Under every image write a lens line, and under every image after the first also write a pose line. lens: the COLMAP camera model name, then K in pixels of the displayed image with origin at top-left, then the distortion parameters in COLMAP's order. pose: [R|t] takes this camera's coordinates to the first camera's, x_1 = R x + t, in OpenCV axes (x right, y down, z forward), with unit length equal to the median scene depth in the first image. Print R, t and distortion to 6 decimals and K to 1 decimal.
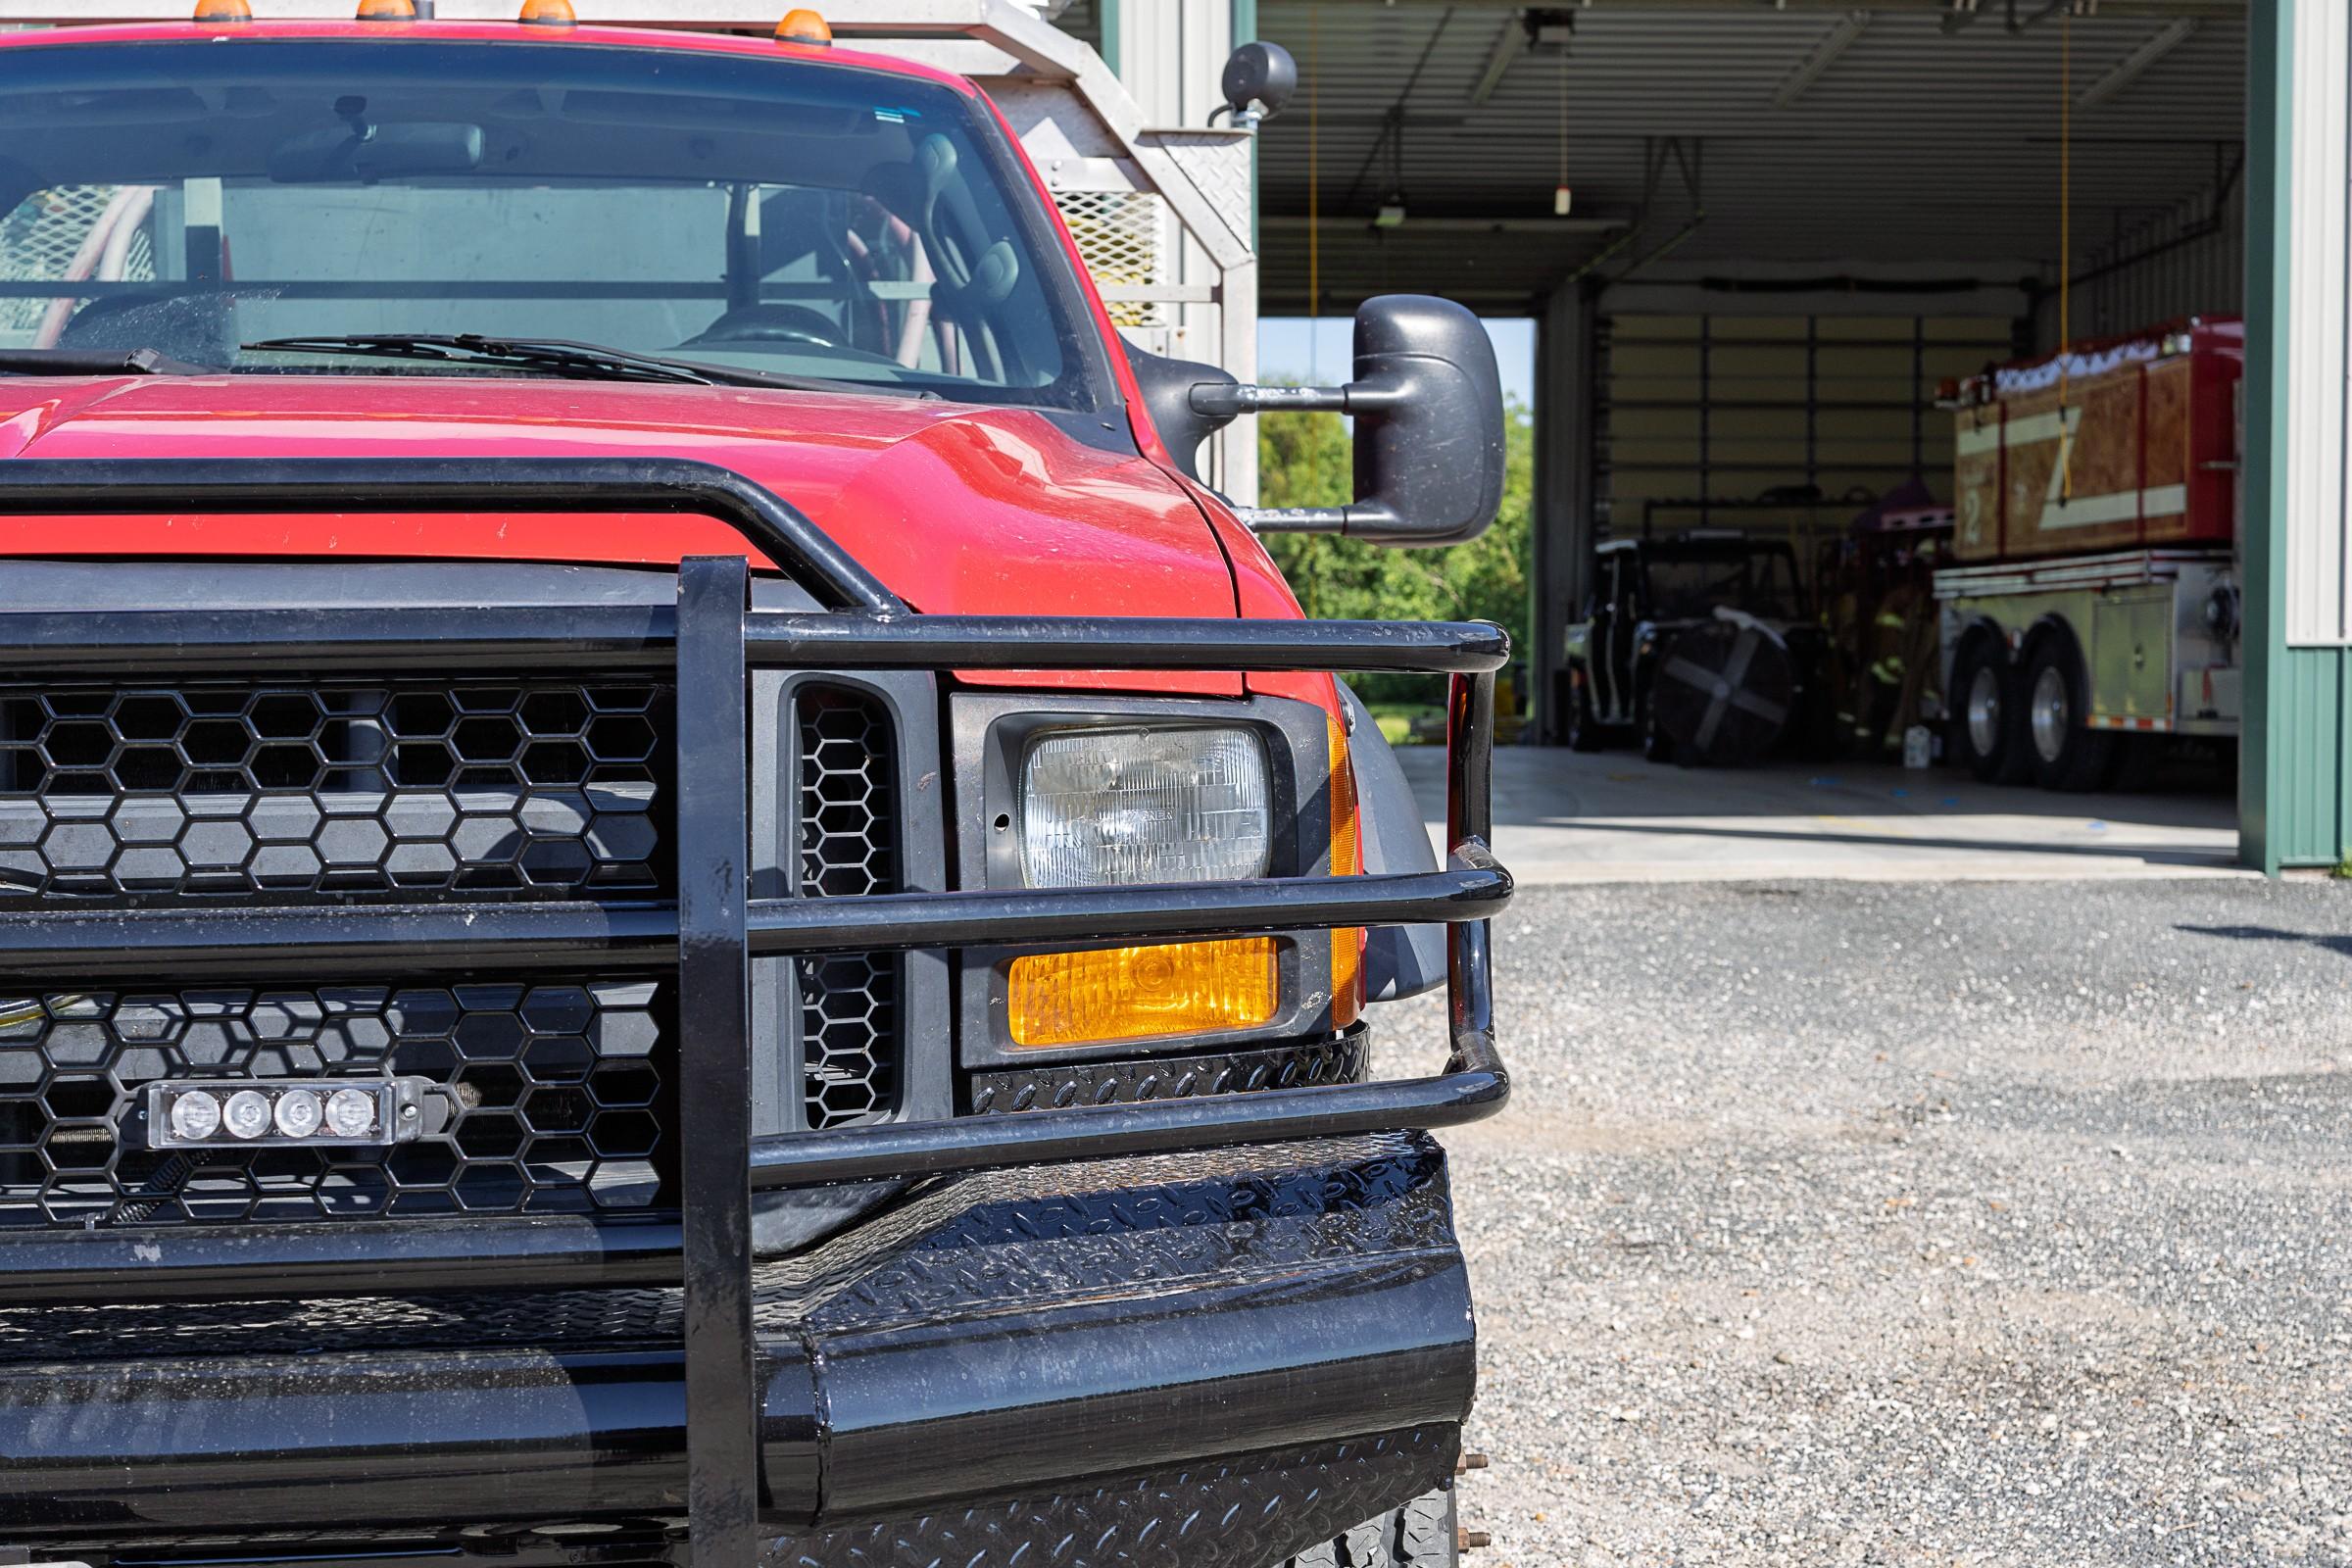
lens RADIAL K [[3146.3, 0, 1196.5], [0, 3146.3, 781.0], [0, 0, 1]] dist [0.004250, -0.032865]
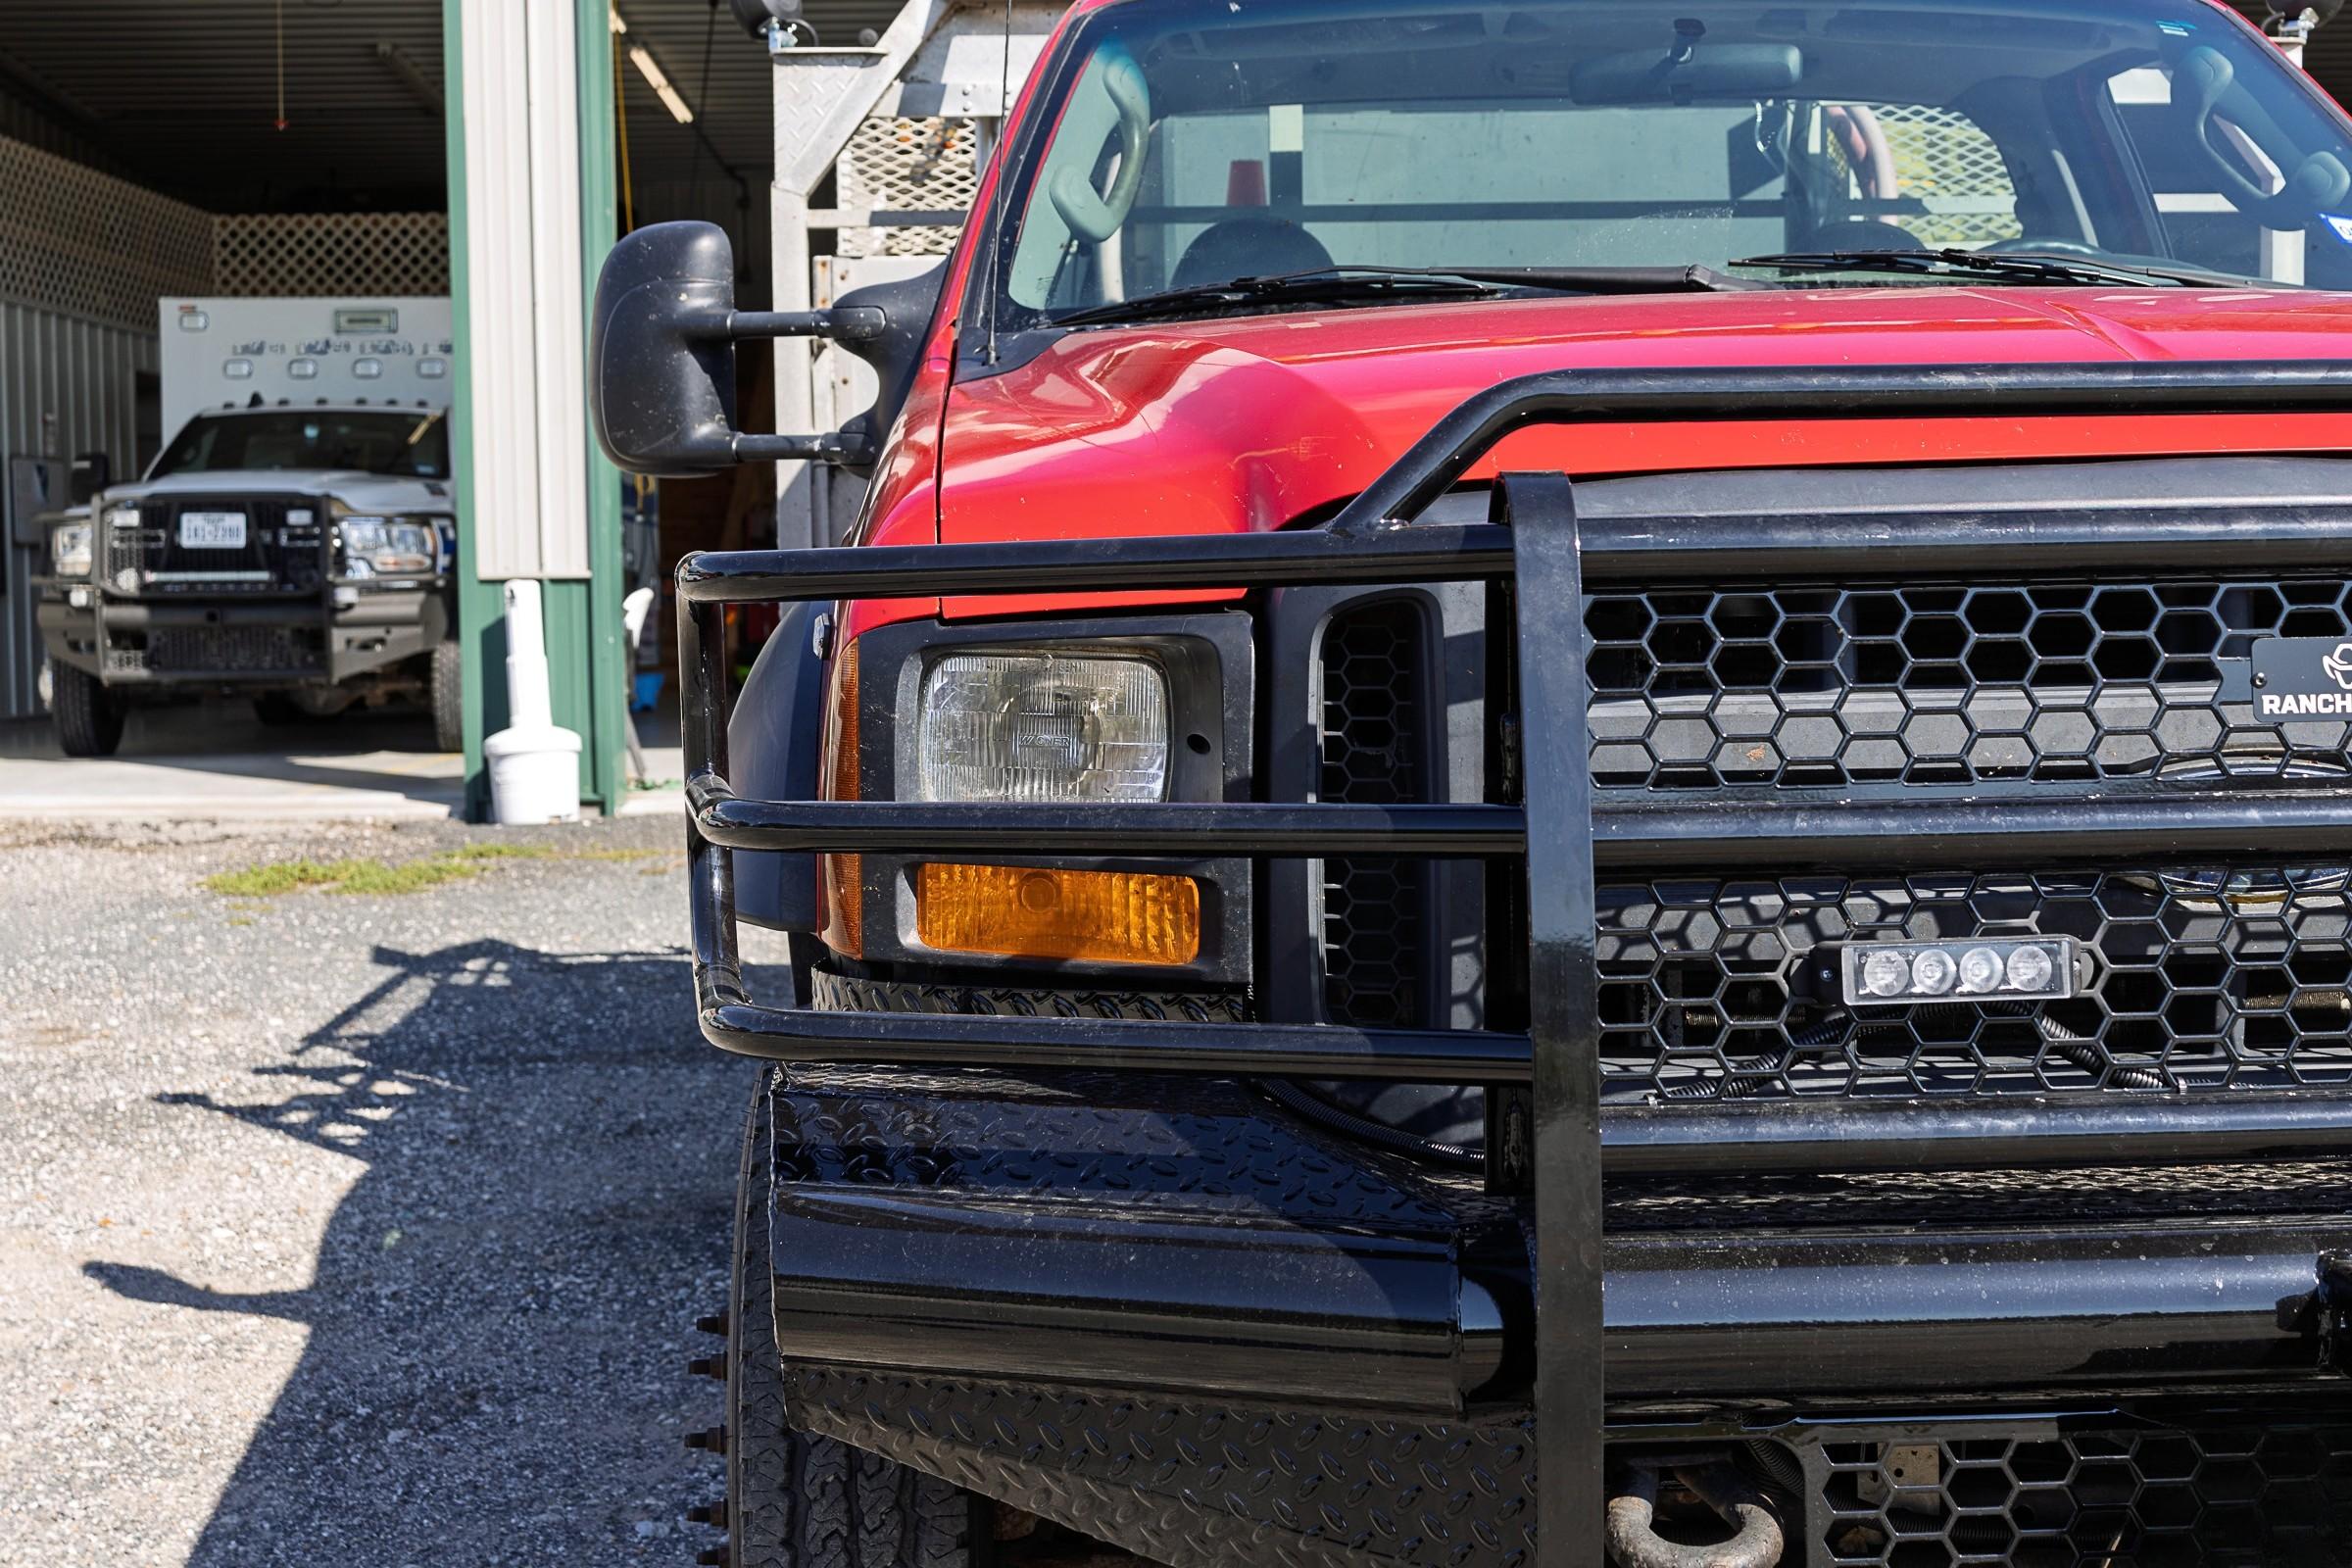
lens RADIAL K [[3154.9, 0, 1182.6], [0, 3154.9, 779.4], [0, 0, 1]] dist [-0.012656, -0.095980]
pose [[0.997230, -0.004285, -0.074260, -0.264809], [0.006084, 0.999693, 0.024018, 0.004035], [0.074134, -0.024403, 0.996950, -0.035390]]
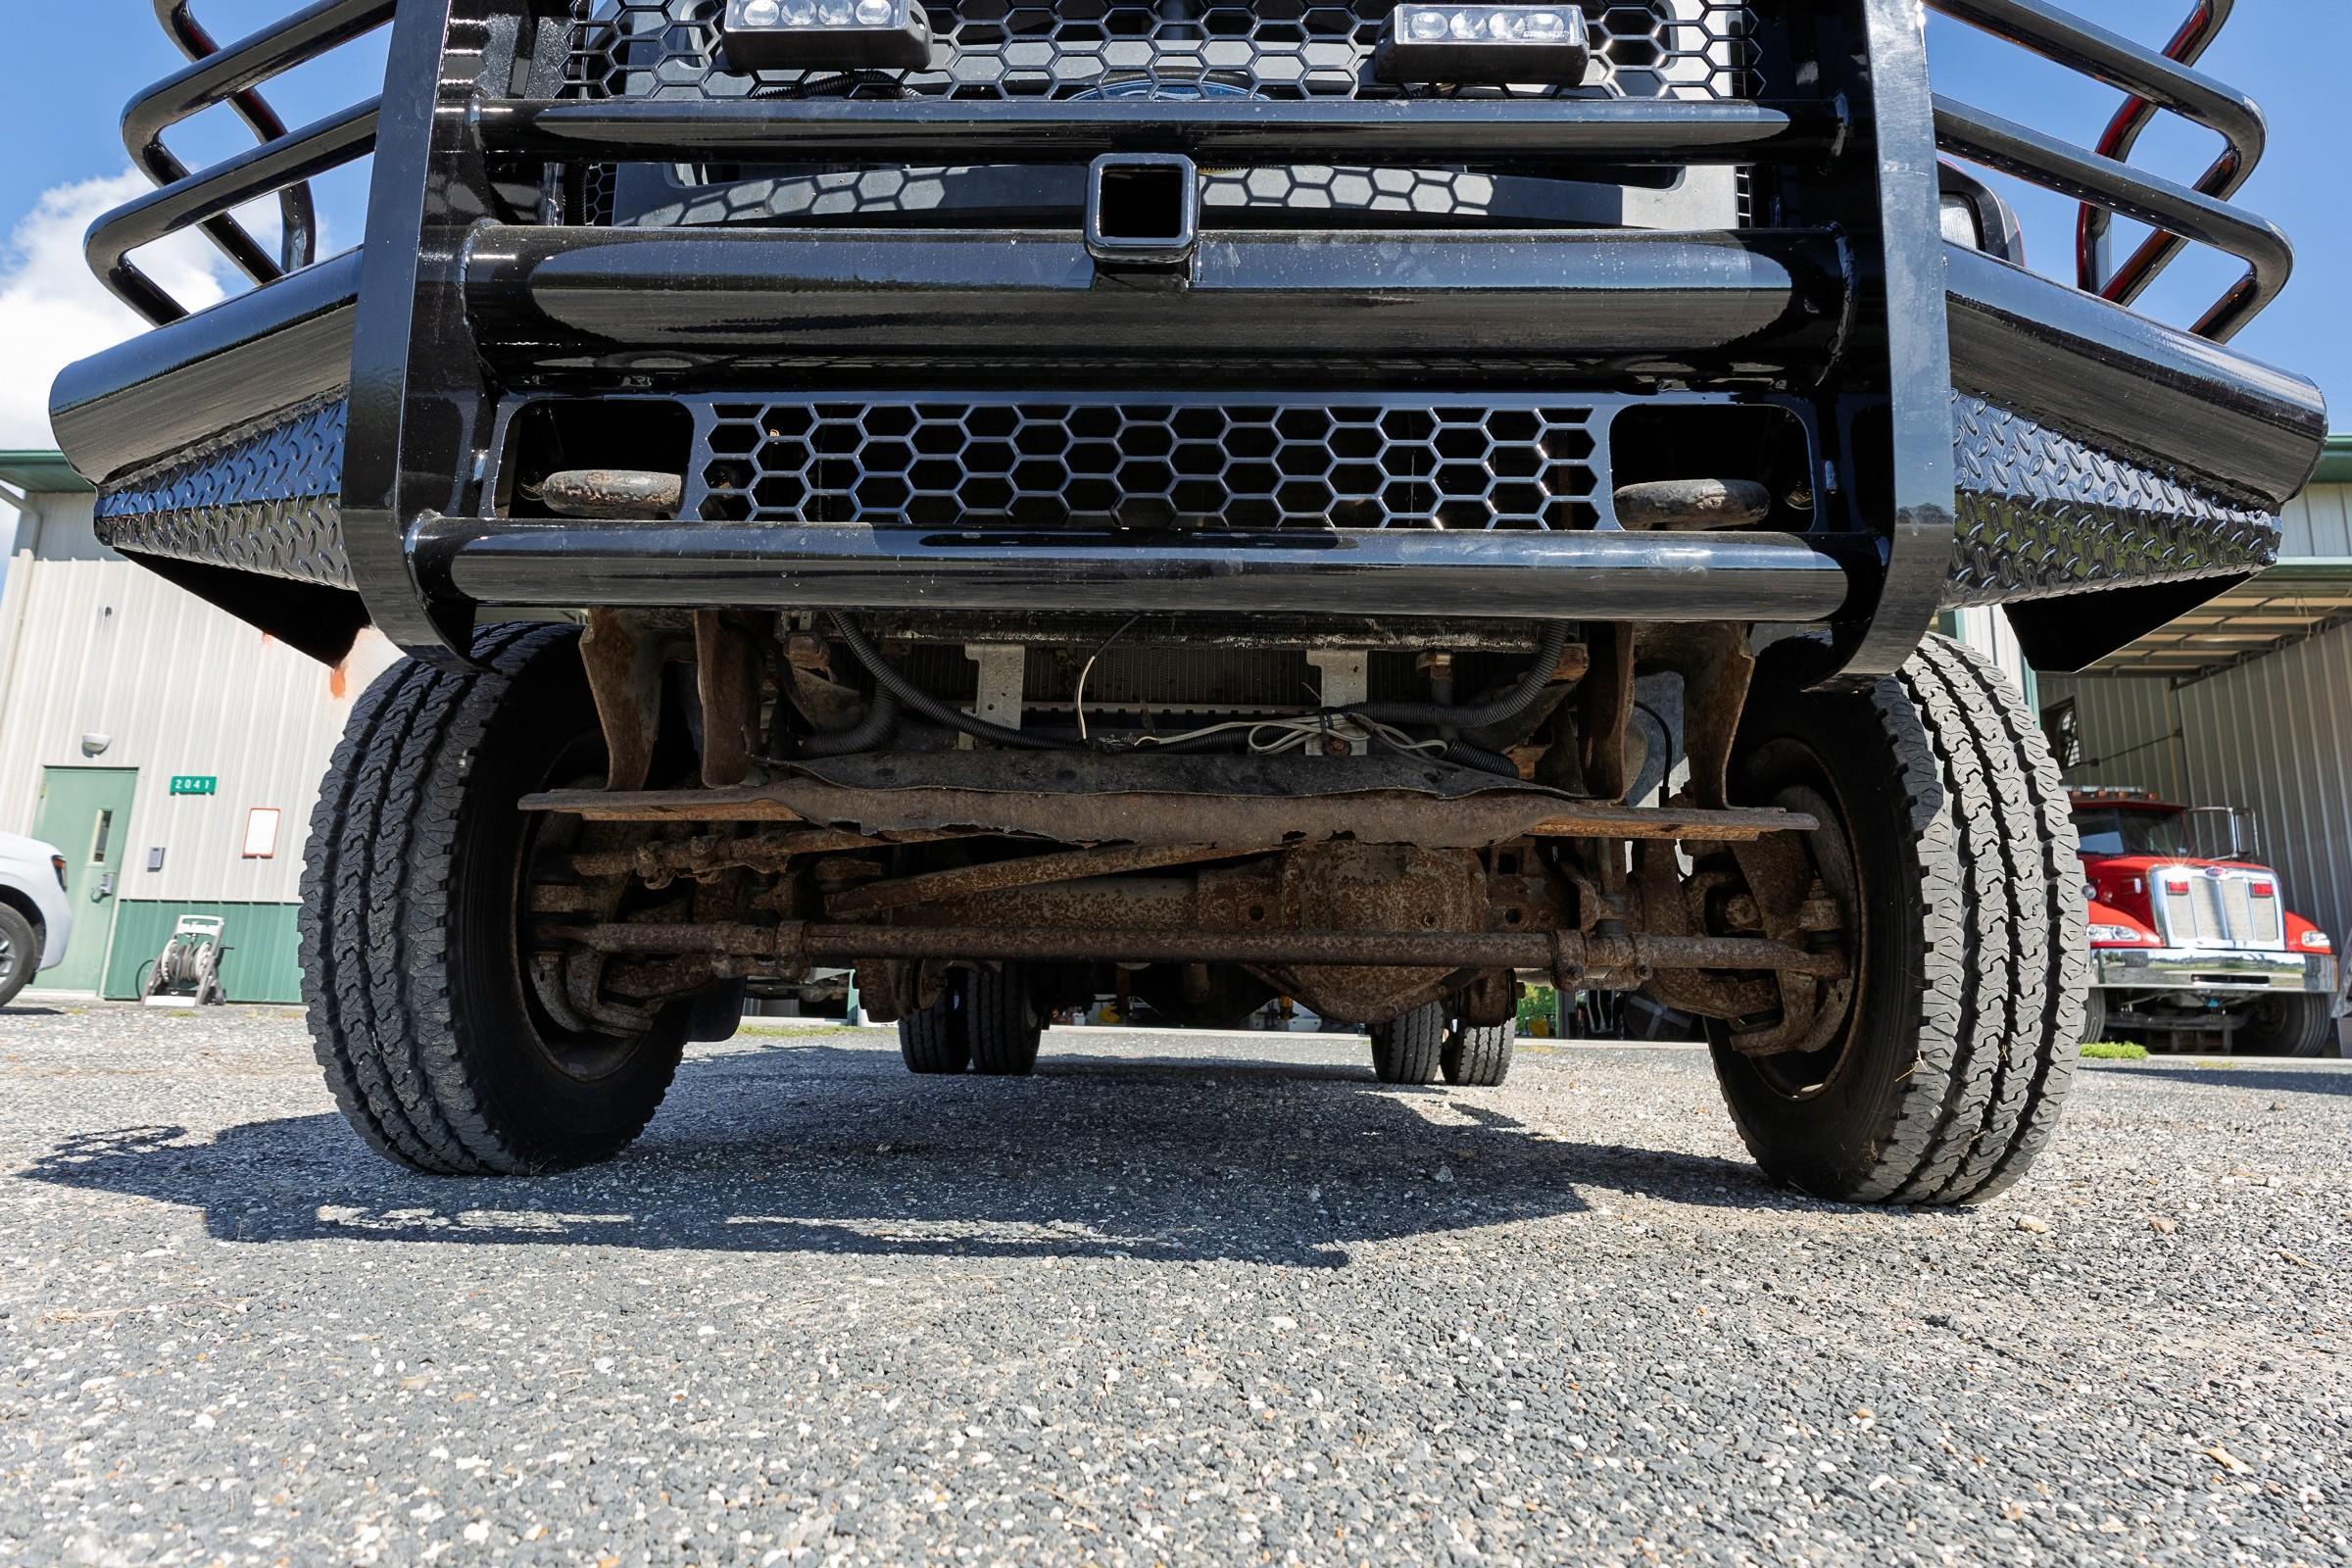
lens RADIAL K [[1351.6, 0, 1175.7], [0, 1351.6, 778.8], [0, 0, 1]] dist [0.001122, 0.000148]
pose [[0.989464, 0.002685, -0.144753, -0.119725], [-0.036124, 0.972784, -0.228882, 0.191569], [0.140199, 0.231699, 0.962632, 0.179311]]
